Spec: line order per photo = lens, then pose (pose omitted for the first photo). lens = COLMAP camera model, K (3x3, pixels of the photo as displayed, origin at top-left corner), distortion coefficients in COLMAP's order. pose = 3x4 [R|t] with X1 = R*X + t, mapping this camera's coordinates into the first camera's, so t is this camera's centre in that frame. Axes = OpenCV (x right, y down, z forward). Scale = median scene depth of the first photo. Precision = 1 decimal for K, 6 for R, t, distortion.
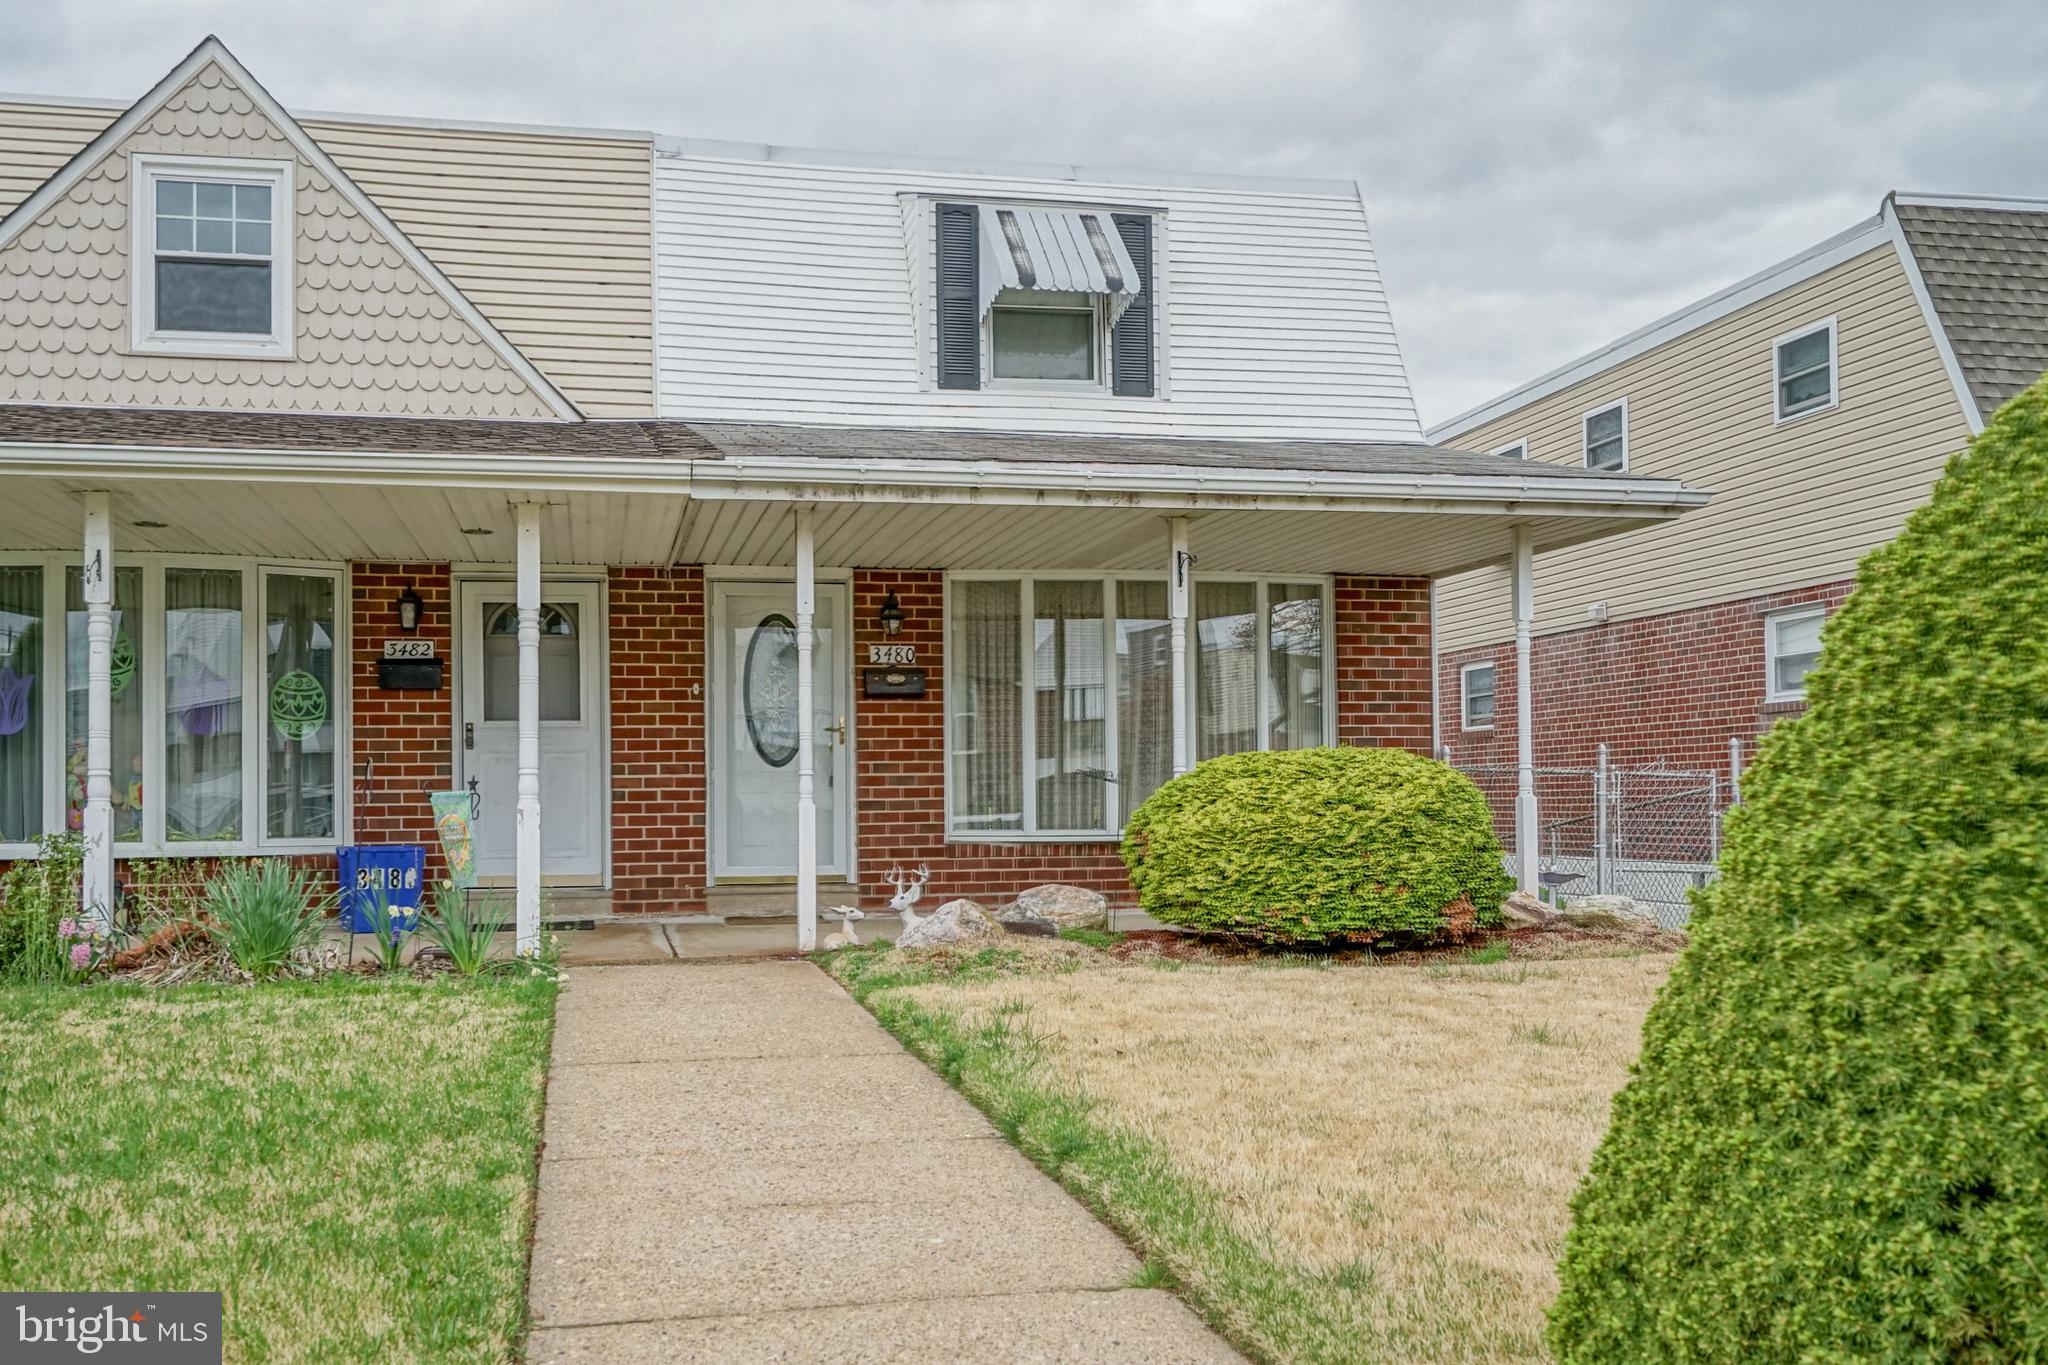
lens RADIAL K [[1534.8, 0, 1024.0], [0, 1534.8, 682.5], [0, 0, 1]] dist [0.002830, -0.000808]
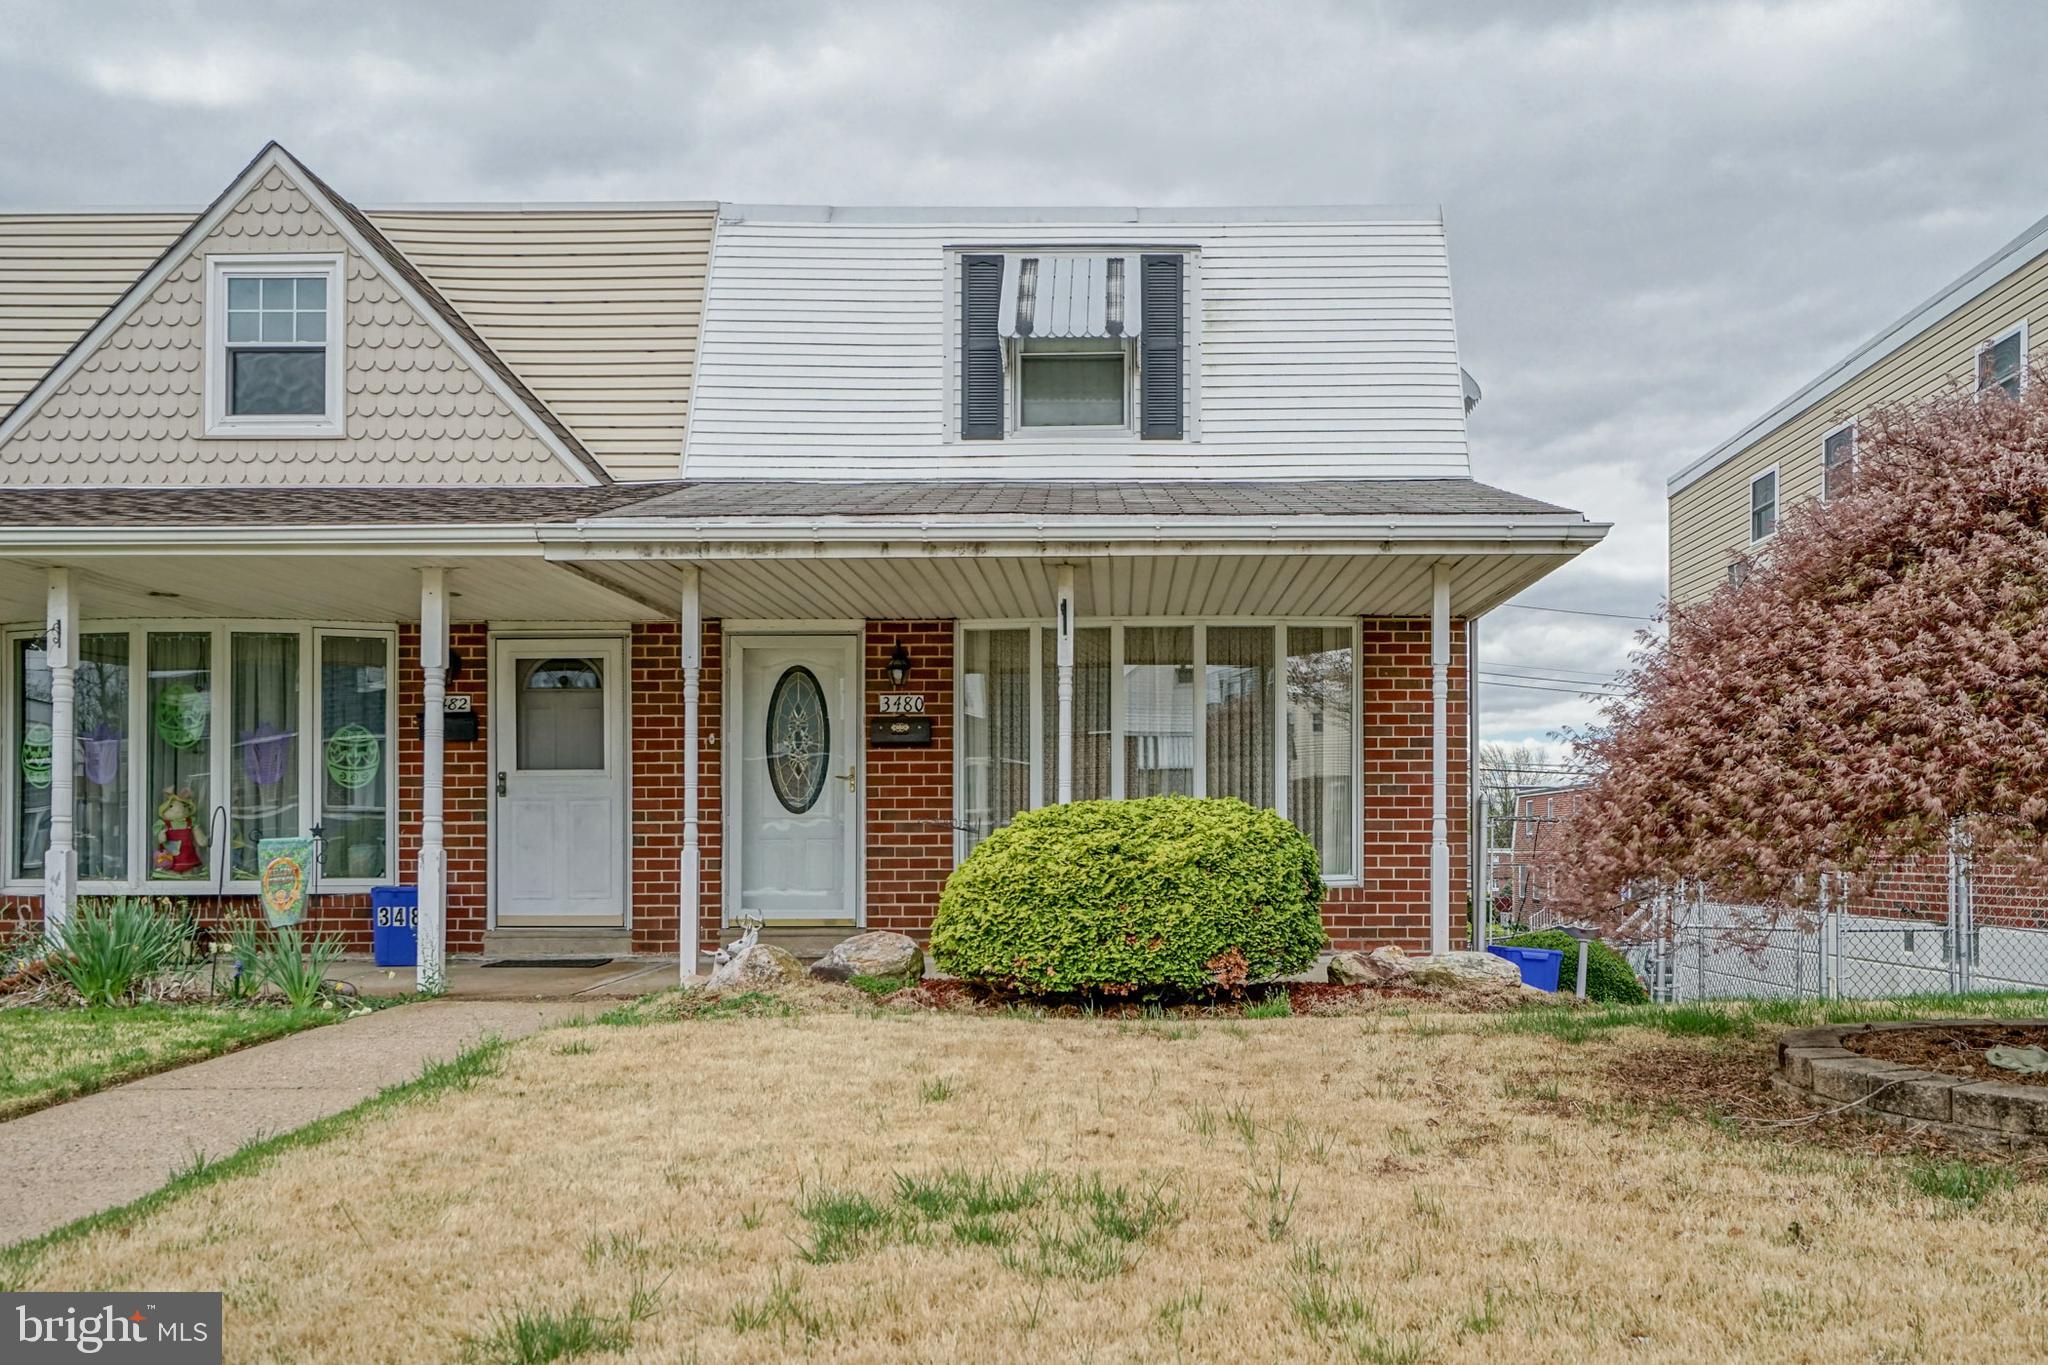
lens RADIAL K [[1533.9, 0, 1023.9], [0, 1533.9, 754.5], [0, 0, 1]] dist [-0.001464, 0.003589]
pose [[0.985499, -0.003833, -0.169640, 0.170386], [0.006783, 0.999836, 0.016812, -0.001248], [0.169548, -0.017719, 0.985363, 0.010048]]
